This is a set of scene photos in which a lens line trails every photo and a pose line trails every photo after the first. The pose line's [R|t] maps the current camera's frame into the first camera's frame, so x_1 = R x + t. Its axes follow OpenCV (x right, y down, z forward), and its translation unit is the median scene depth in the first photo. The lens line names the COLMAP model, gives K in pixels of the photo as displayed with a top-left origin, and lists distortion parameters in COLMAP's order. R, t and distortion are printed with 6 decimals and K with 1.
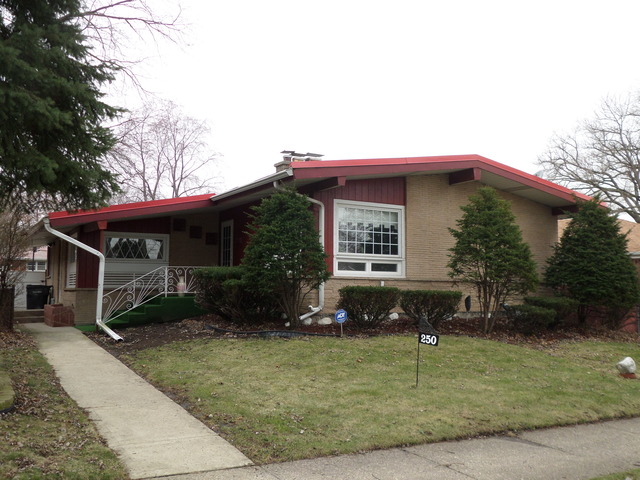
lens RADIAL K [[608.1, 0, 320.0], [0, 608.1, 240.0], [0, 0, 1]] dist [0.074848, 0.006351]
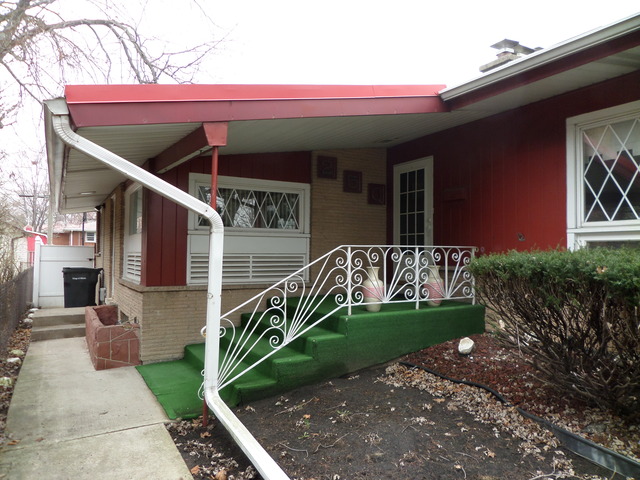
lens RADIAL K [[440.2, 0, 320.0], [0, 440.2, 240.0], [0, 0, 1]] dist [-0.008501, -0.003701]
pose [[0.999418, 0.006238, 0.033551, -0.250347], [-0.007803, 0.998878, 0.046711, 0.022344], [-0.033222, -0.046945, 0.998345, 0.605464]]
